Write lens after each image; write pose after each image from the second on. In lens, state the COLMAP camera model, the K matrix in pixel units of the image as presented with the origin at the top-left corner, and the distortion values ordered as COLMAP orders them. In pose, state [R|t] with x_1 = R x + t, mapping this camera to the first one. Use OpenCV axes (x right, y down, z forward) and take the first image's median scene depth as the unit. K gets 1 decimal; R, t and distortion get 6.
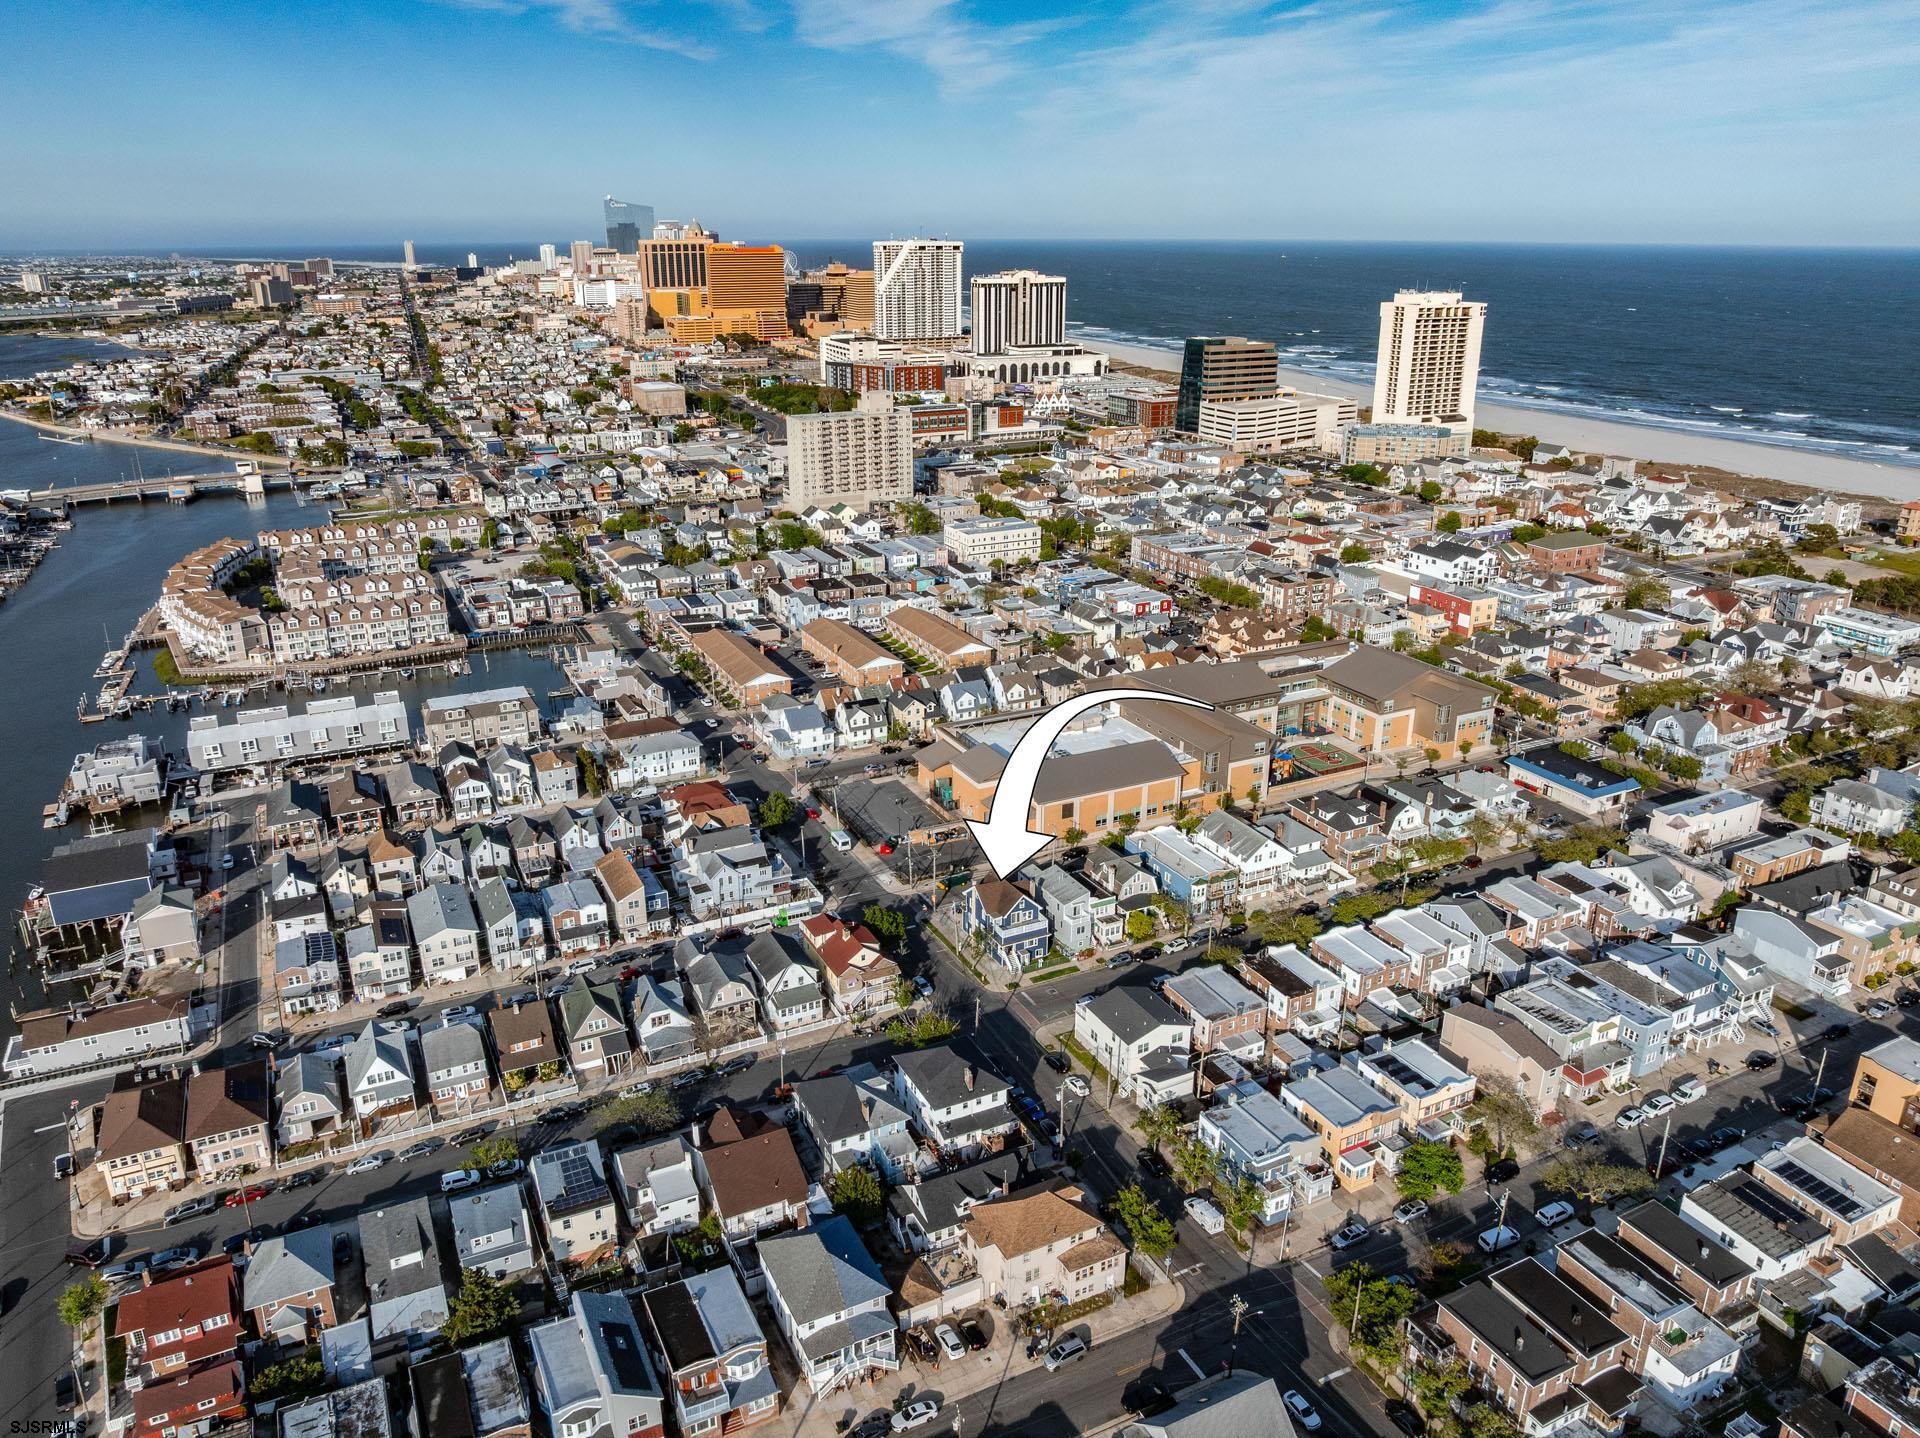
lens RADIAL K [[1351.5, 0, 954.7], [0, 1351.5, 721.6], [0, 0, 1]] dist [-0.043623, 0.010660]
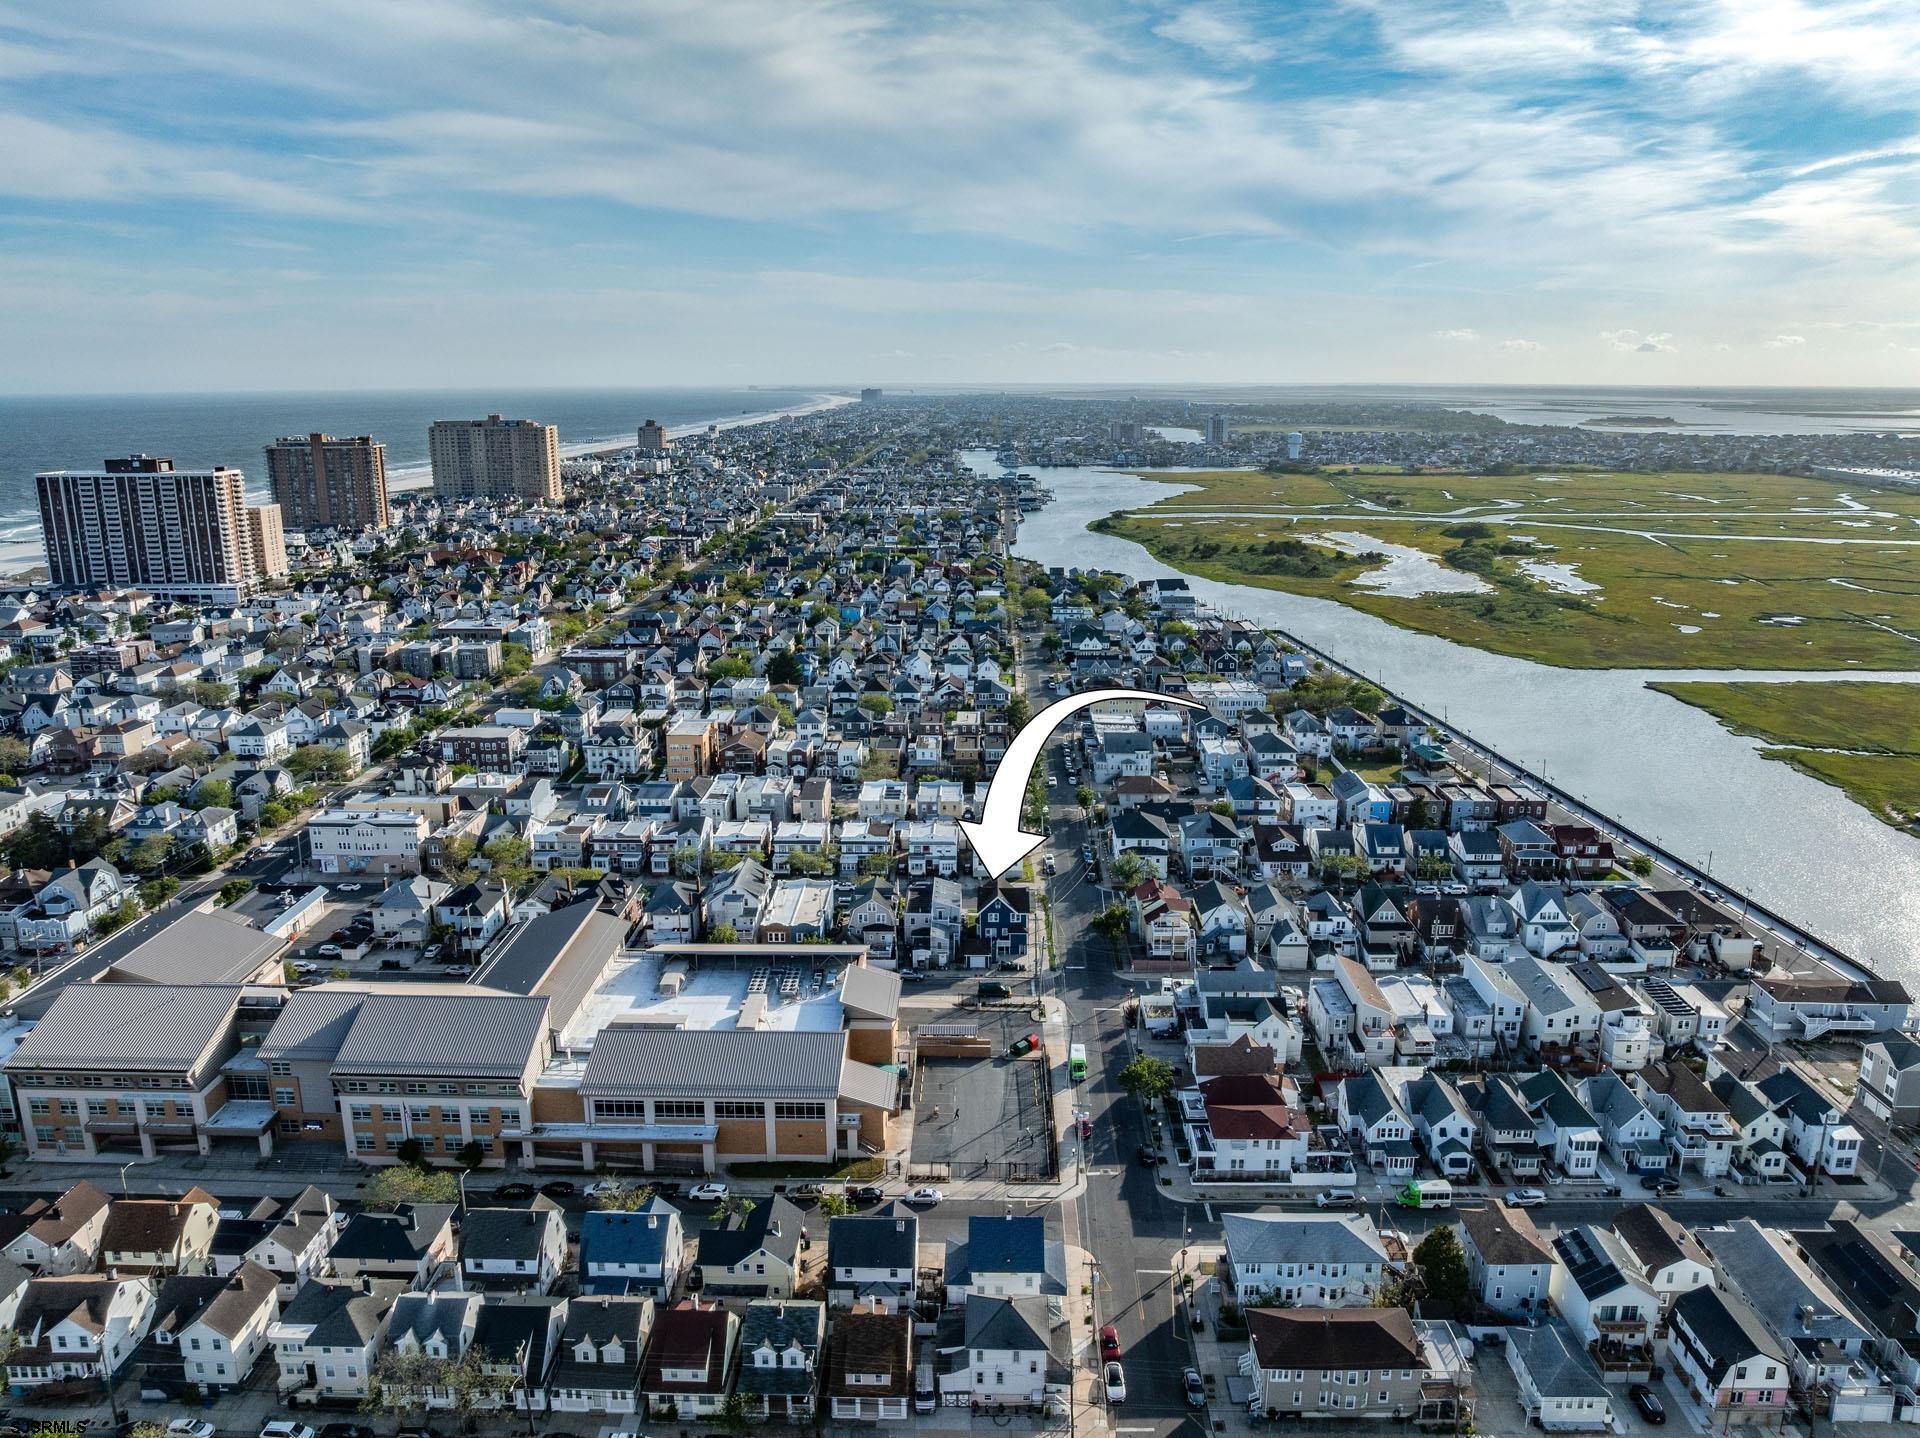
lens RADIAL K [[1351.5, 0, 959.9], [0, 1351.5, 716.0], [0, 0, 1]] dist [-0.043623, 0.010660]
pose [[-0.888358, -0.104978, 0.446990, -0.252279], [0.163374, 0.837533, 0.521391, -0.352979], [-0.429103, 0.536208, -0.726878, 1.077532]]
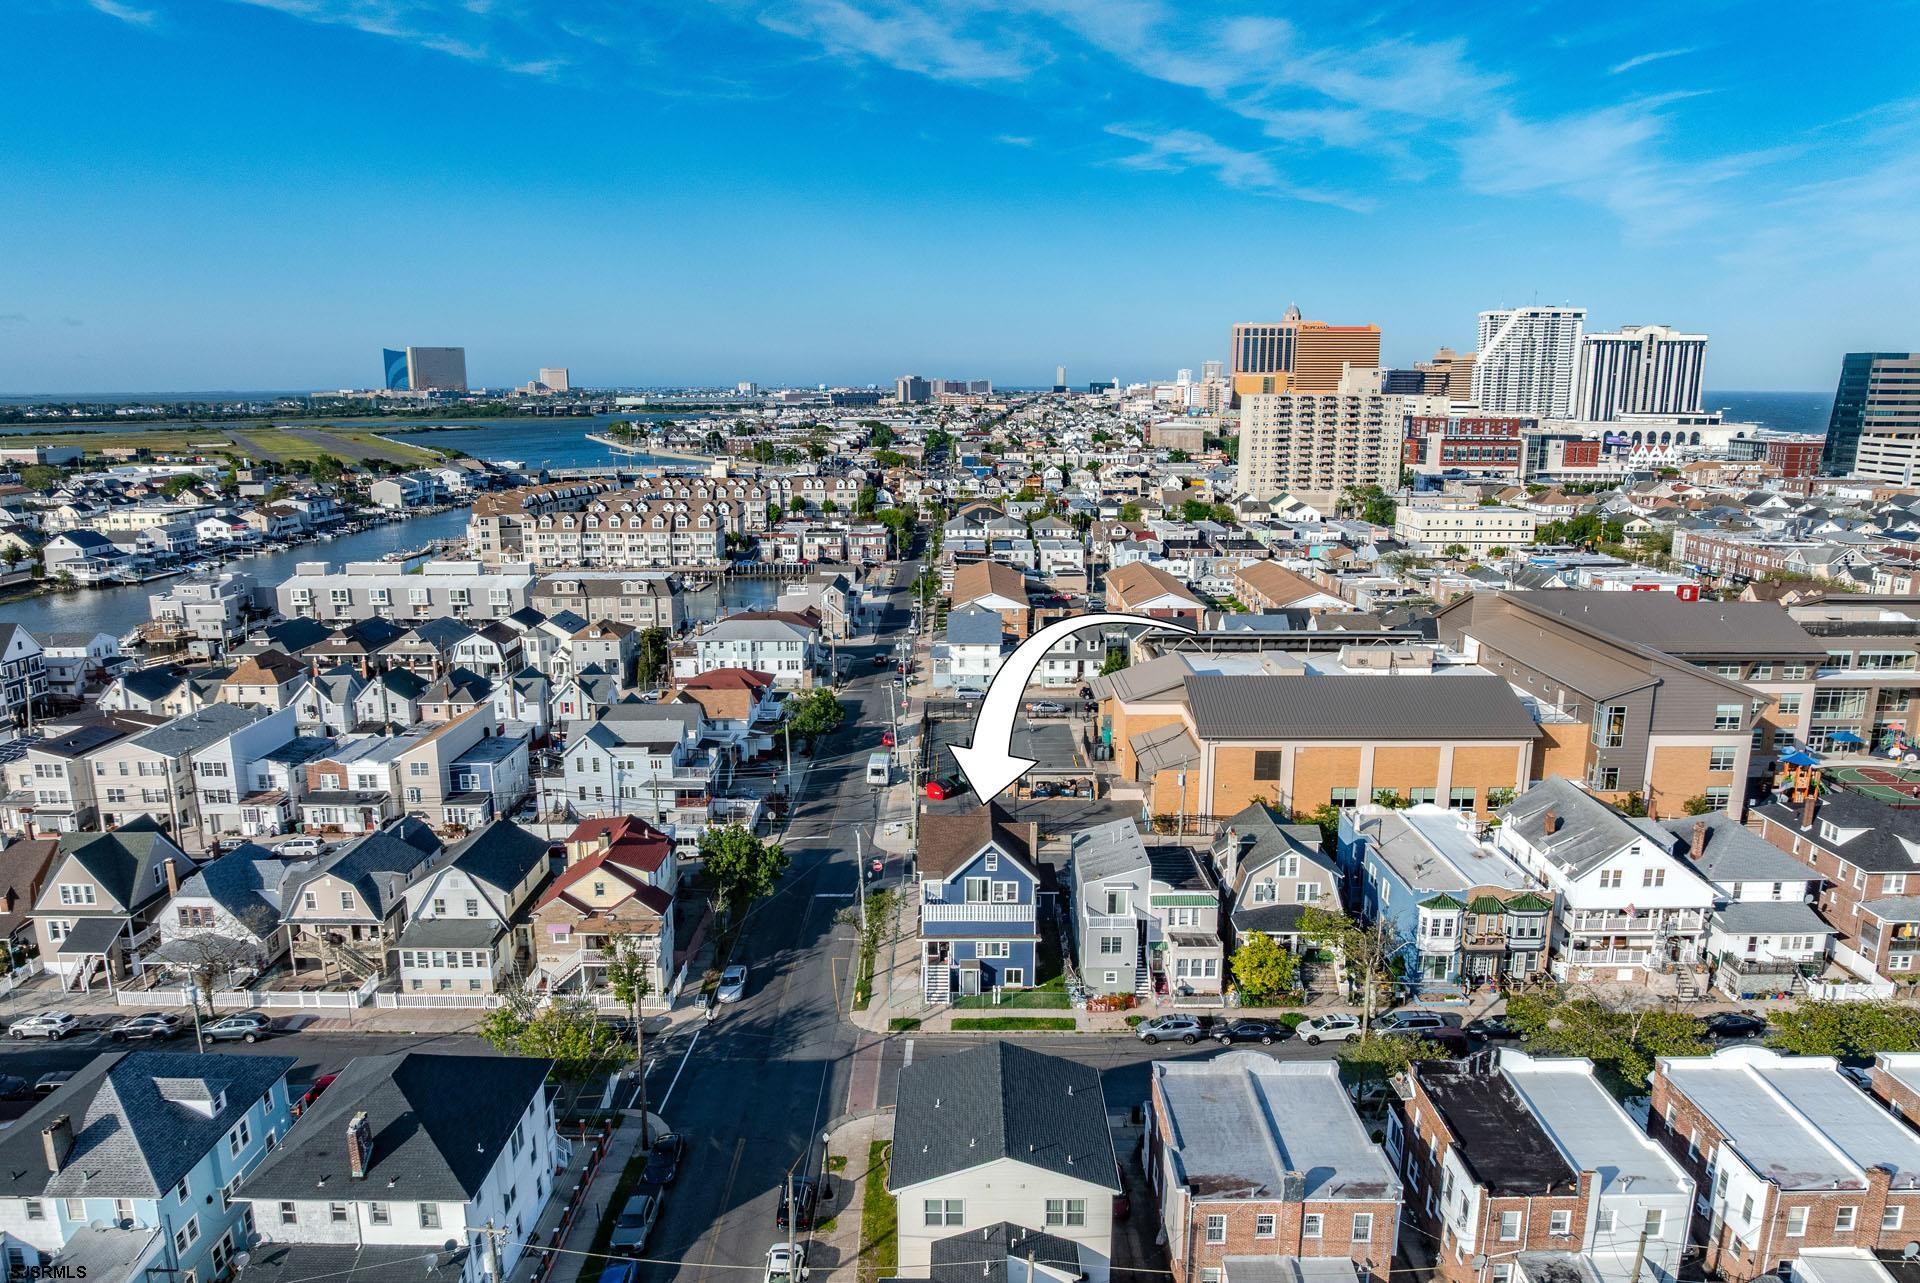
lens RADIAL K [[1354.2, 0, 957.2], [0, 1354.2, 703.3], [0, 0, 1]] dist [-0.038294, -0.002576]
pose [[0.895926, 0.106022, -0.431365, 0.142568], [-0.155062, 0.984656, -0.080047, 0.073953], [0.416259, 0.138604, 0.898620, 0.351272]]
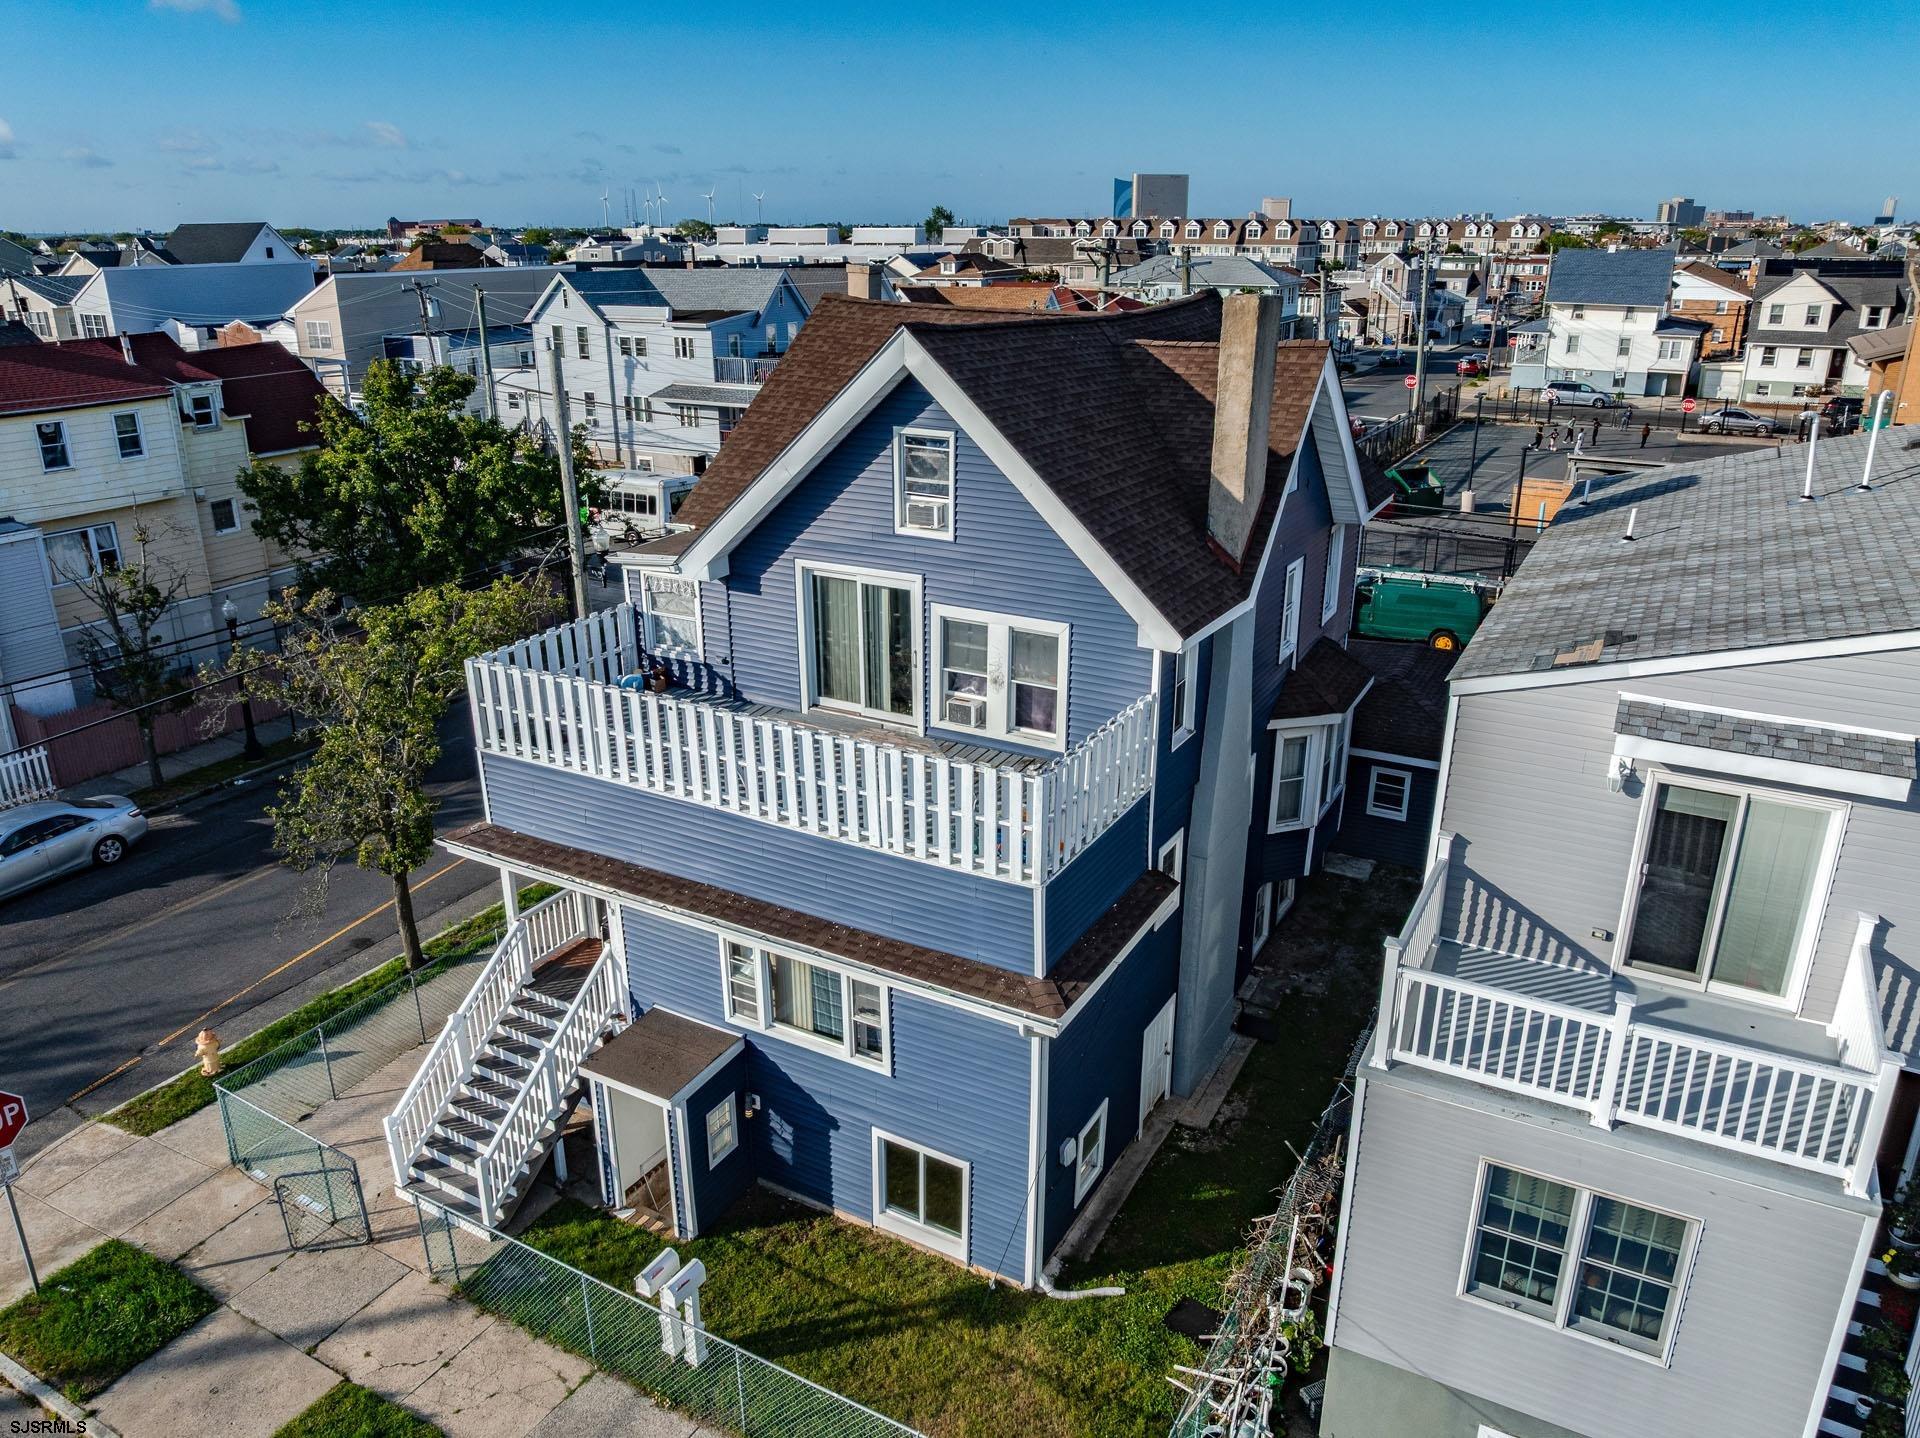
lens RADIAL K [[1351.5, 0, 960.8], [0, 1351.5, 717.2], [0, 0, 1]] dist [-0.043623, 0.010660]
pose [[0.567630, 0.285747, -0.772104, 0.069514], [-0.282202, 0.948550, 0.143580, 0.083559], [0.773407, 0.136389, 0.619064, 0.586179]]
